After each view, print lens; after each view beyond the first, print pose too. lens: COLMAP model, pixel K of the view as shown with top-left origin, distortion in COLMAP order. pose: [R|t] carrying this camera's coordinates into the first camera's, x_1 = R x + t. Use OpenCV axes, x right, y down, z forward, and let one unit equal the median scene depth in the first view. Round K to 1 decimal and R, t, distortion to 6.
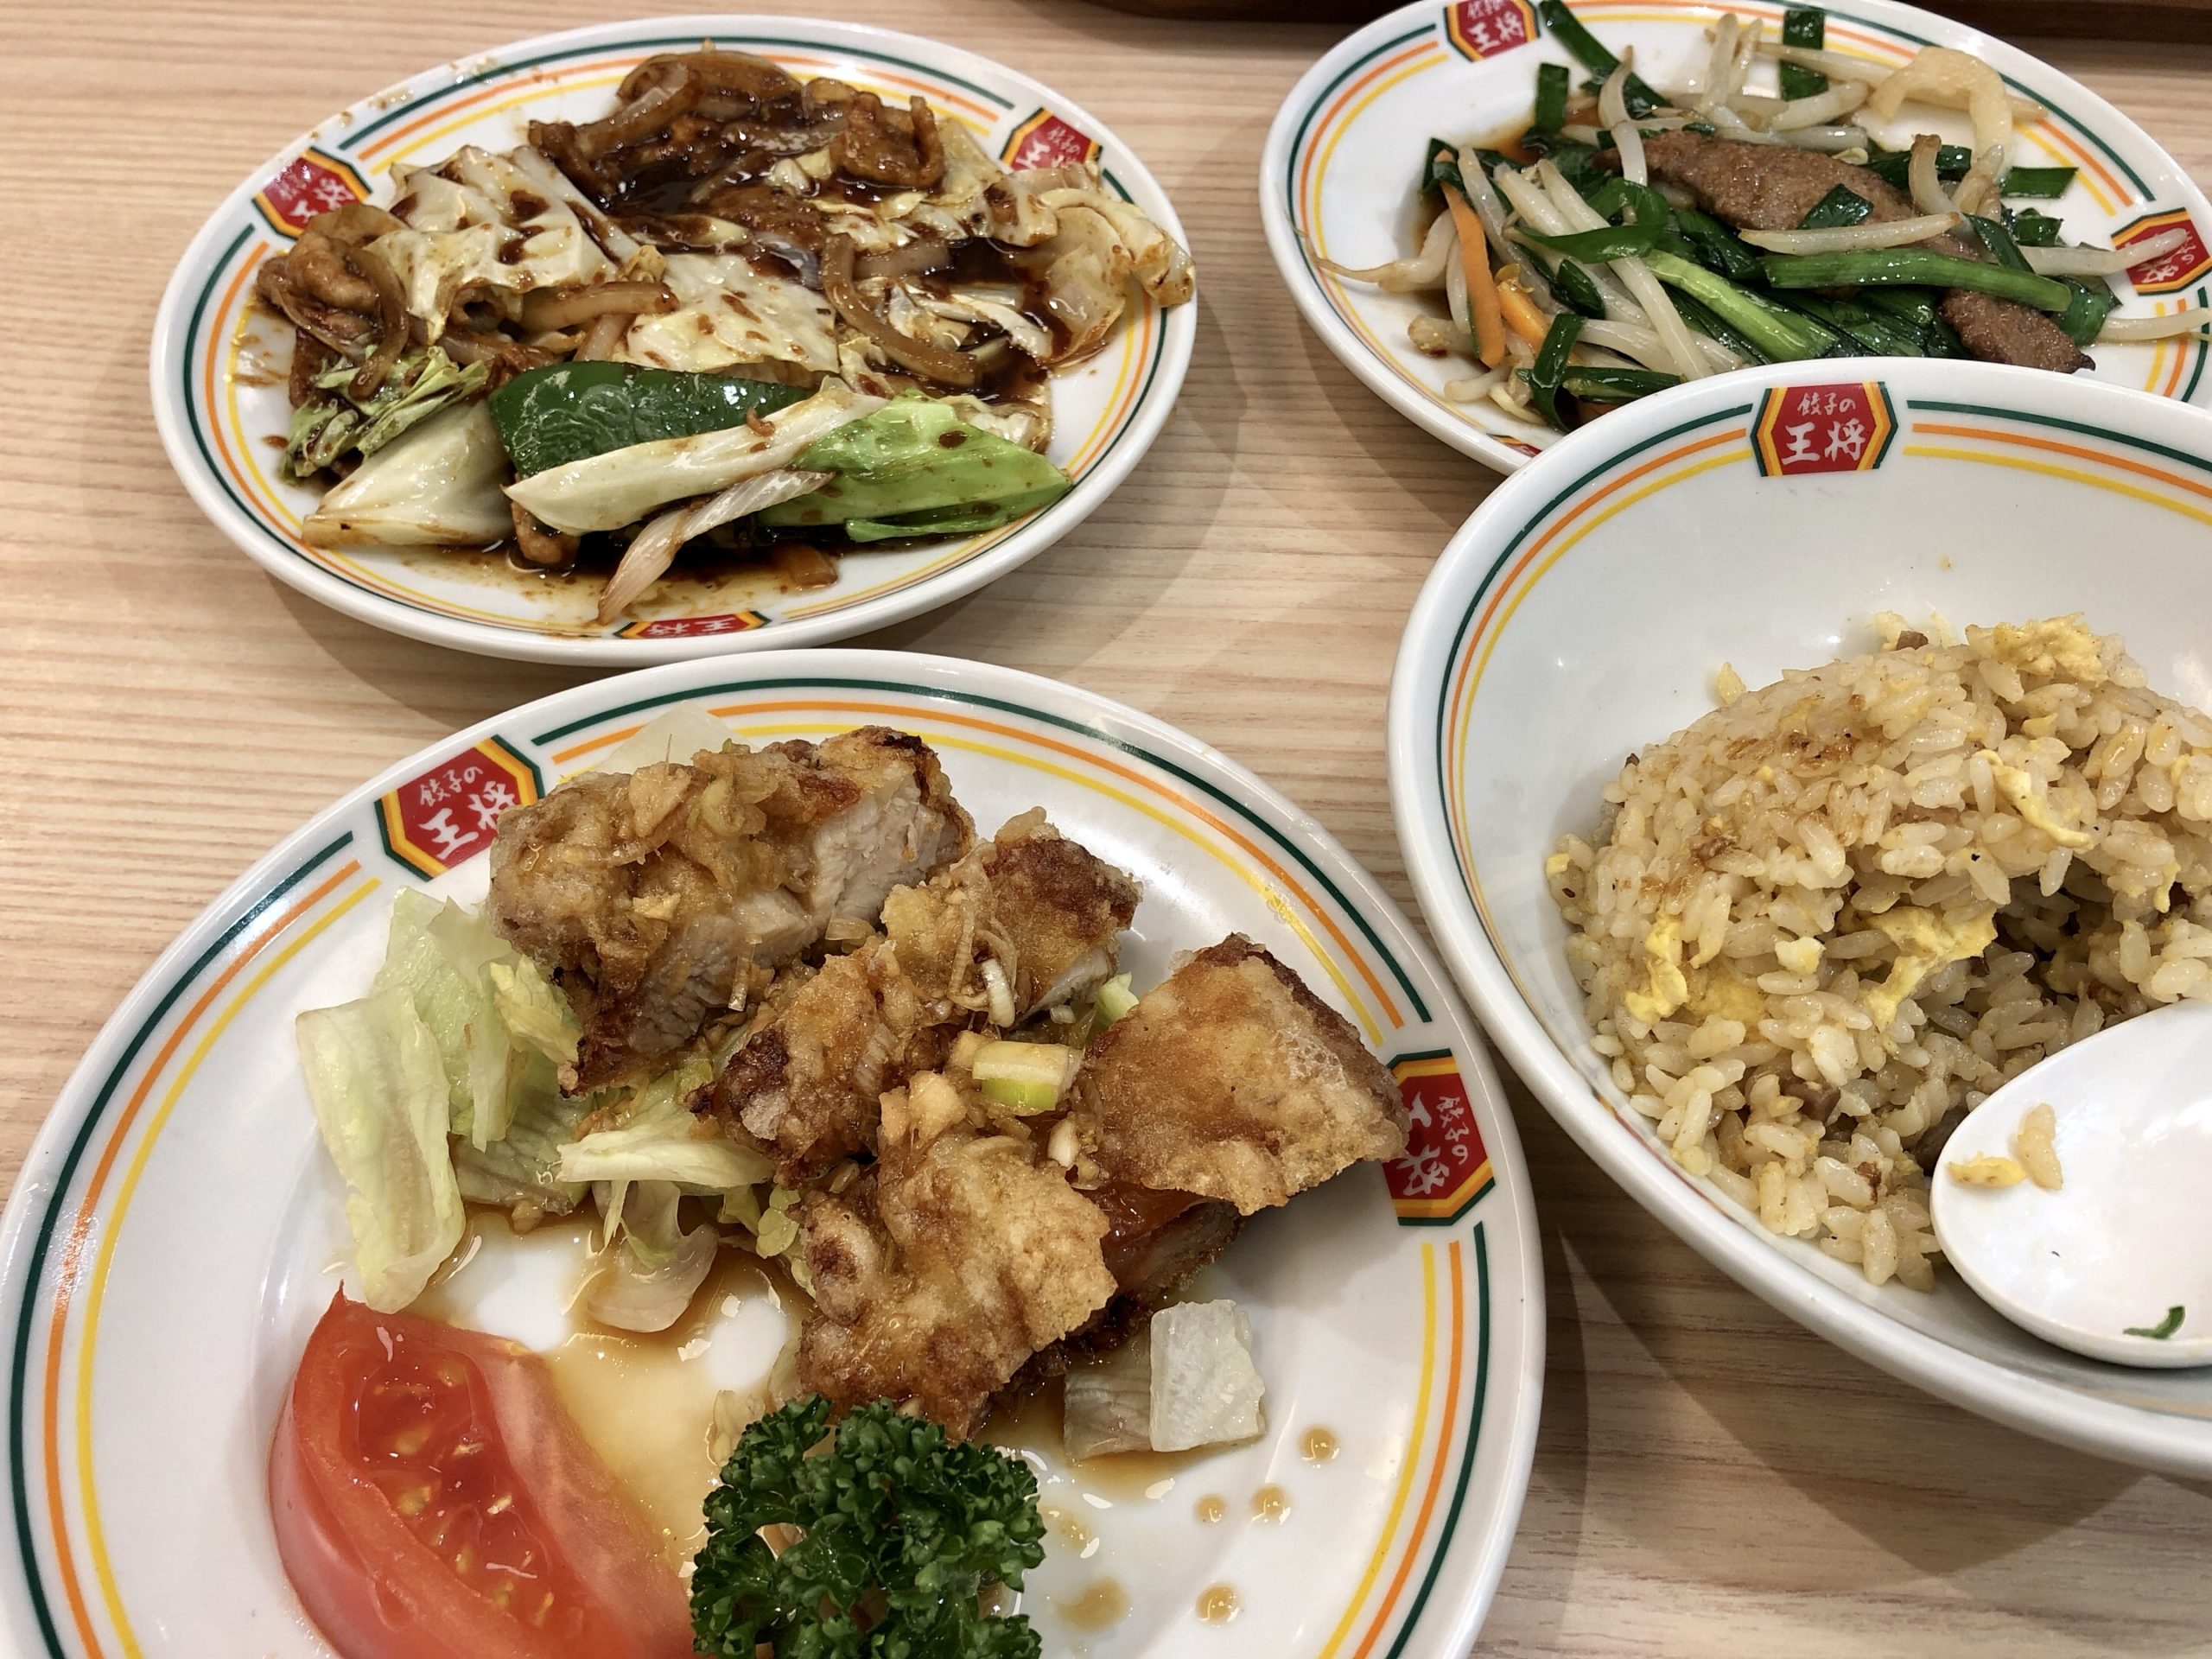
lens RADIAL K [[1792.7, 0, 1106.0], [0, 1792.7, 829.5], [0, 0, 1]] dist [0.078019, -0.256294]
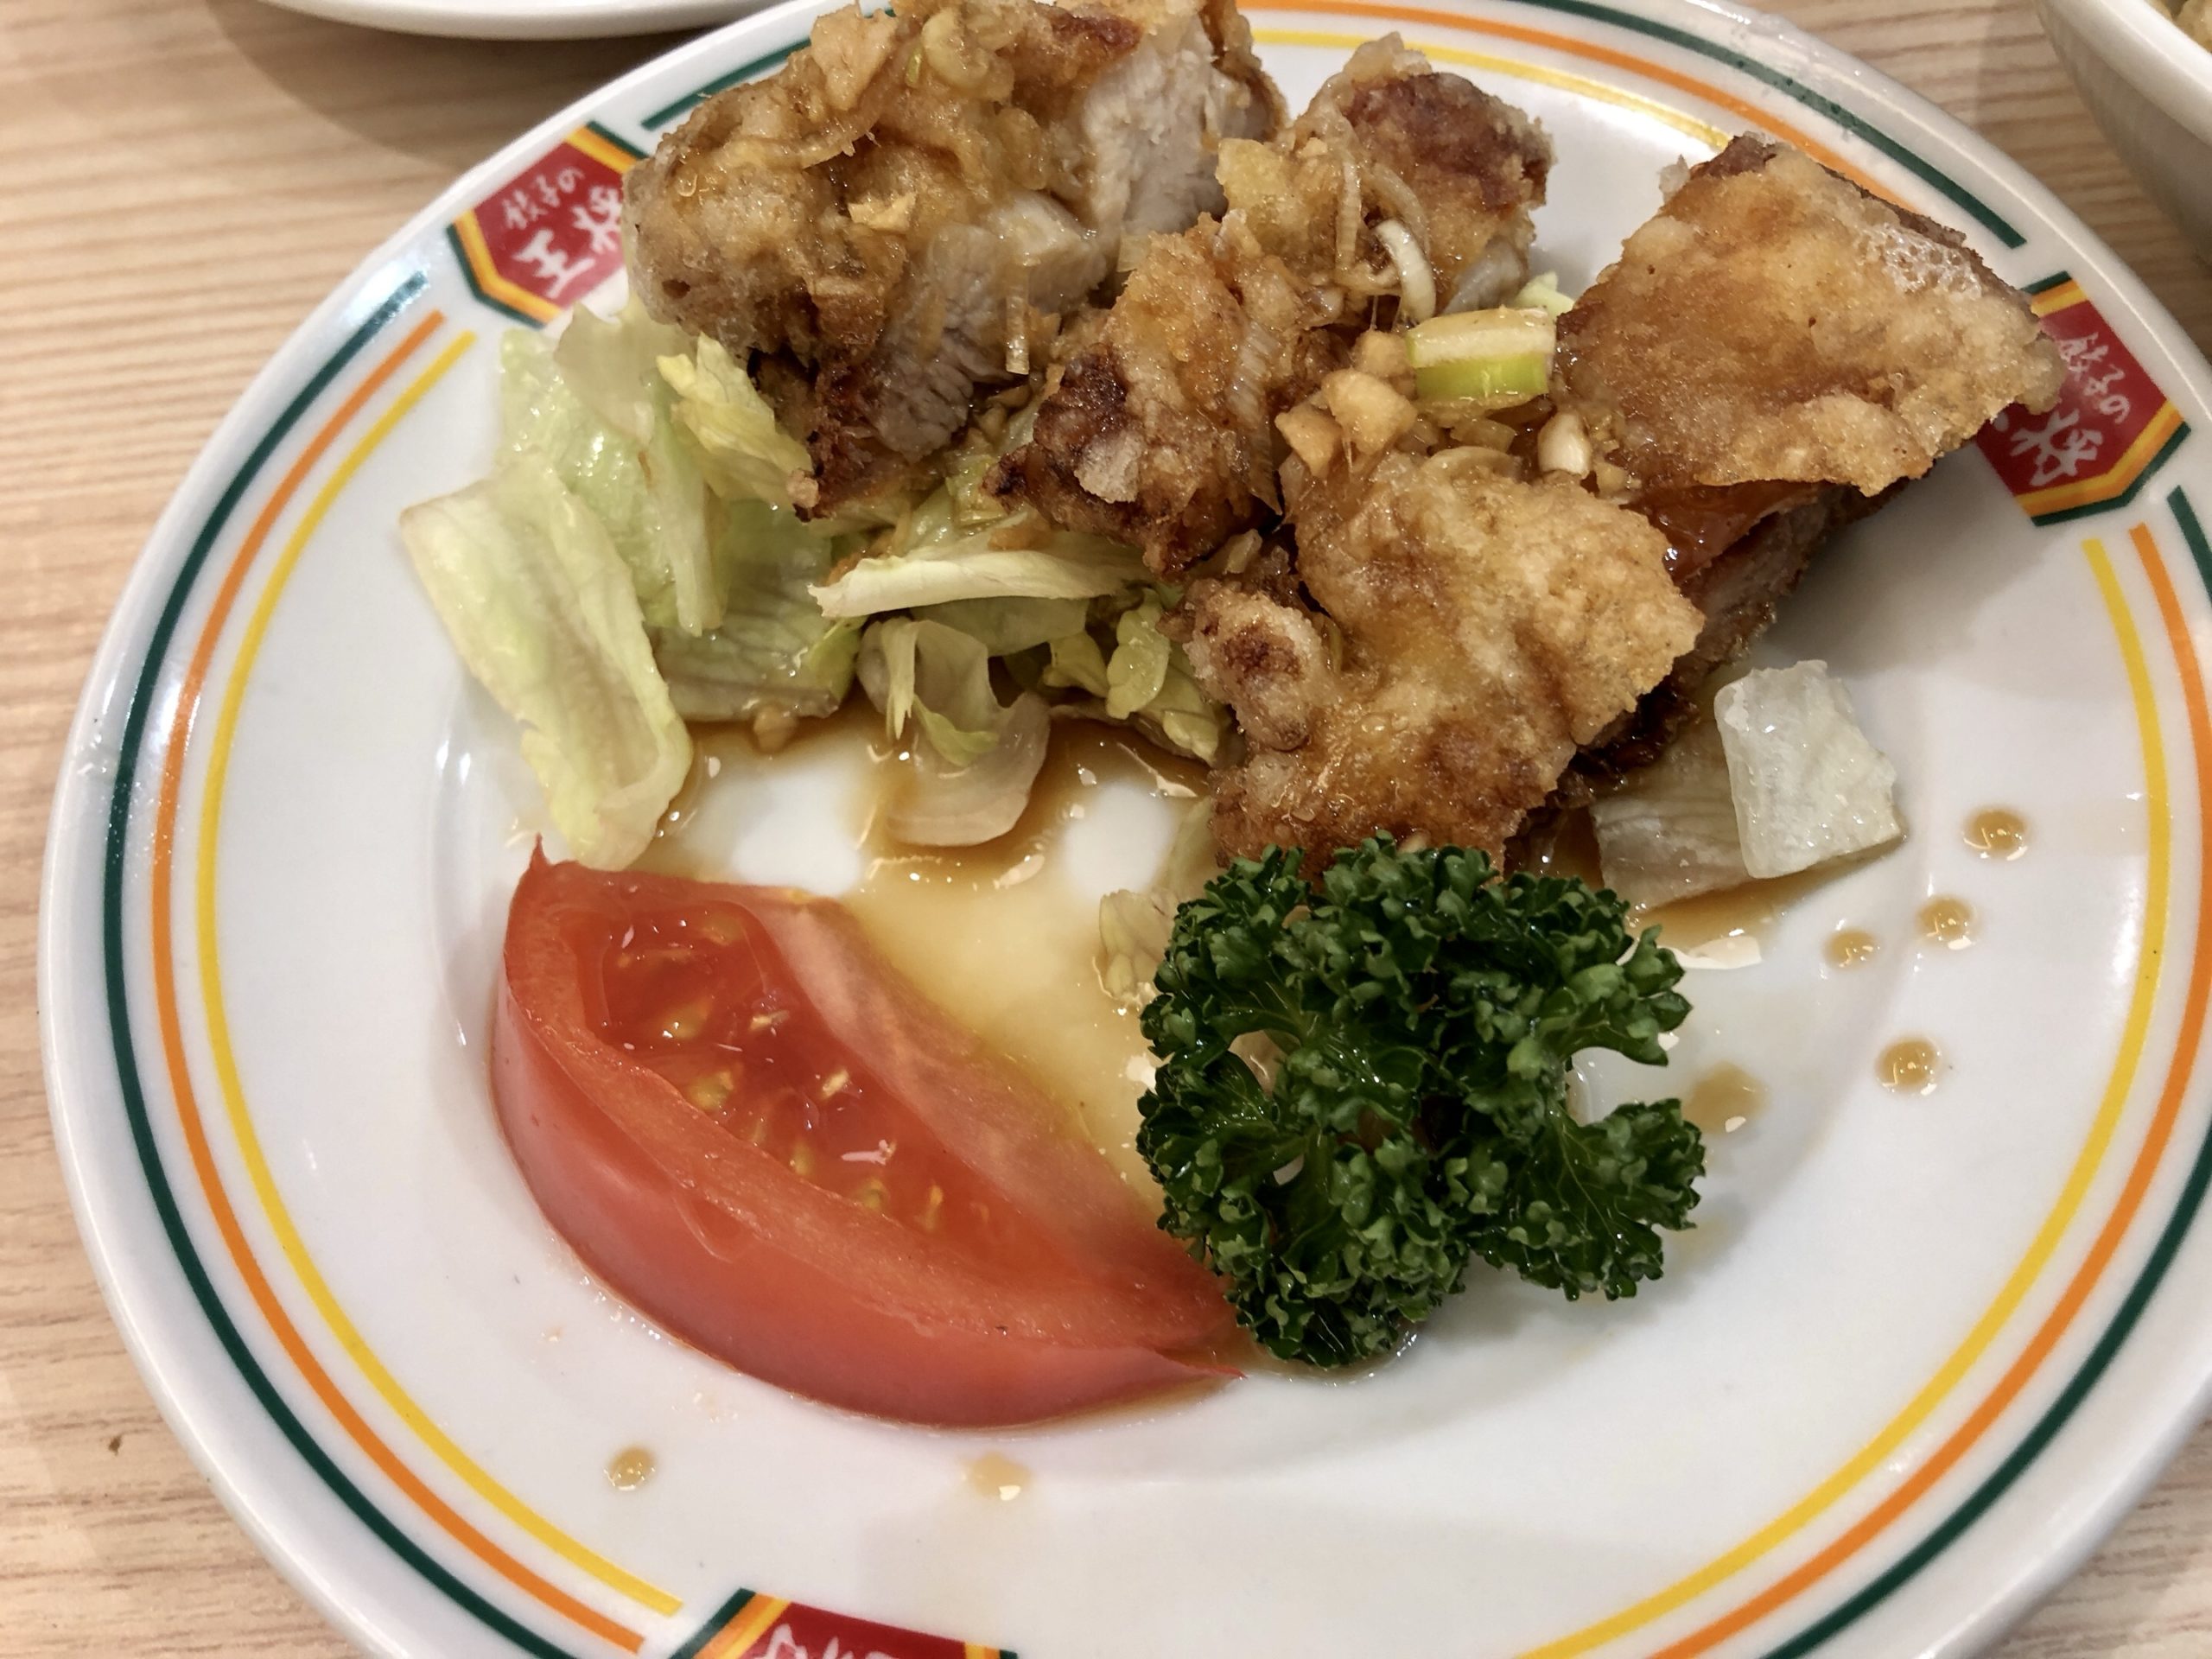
lens RADIAL K [[1792.7, 0, 1106.0], [0, 1792.7, 829.5], [0, 0, 1]] dist [0.078019, -0.256294]
pose [[0.986394, -0.154077, -0.057328, -0.168680], [0.160494, 0.978063, 0.132794, 0.193404], [0.035610, -0.140188, 0.989484, 0.317743]]
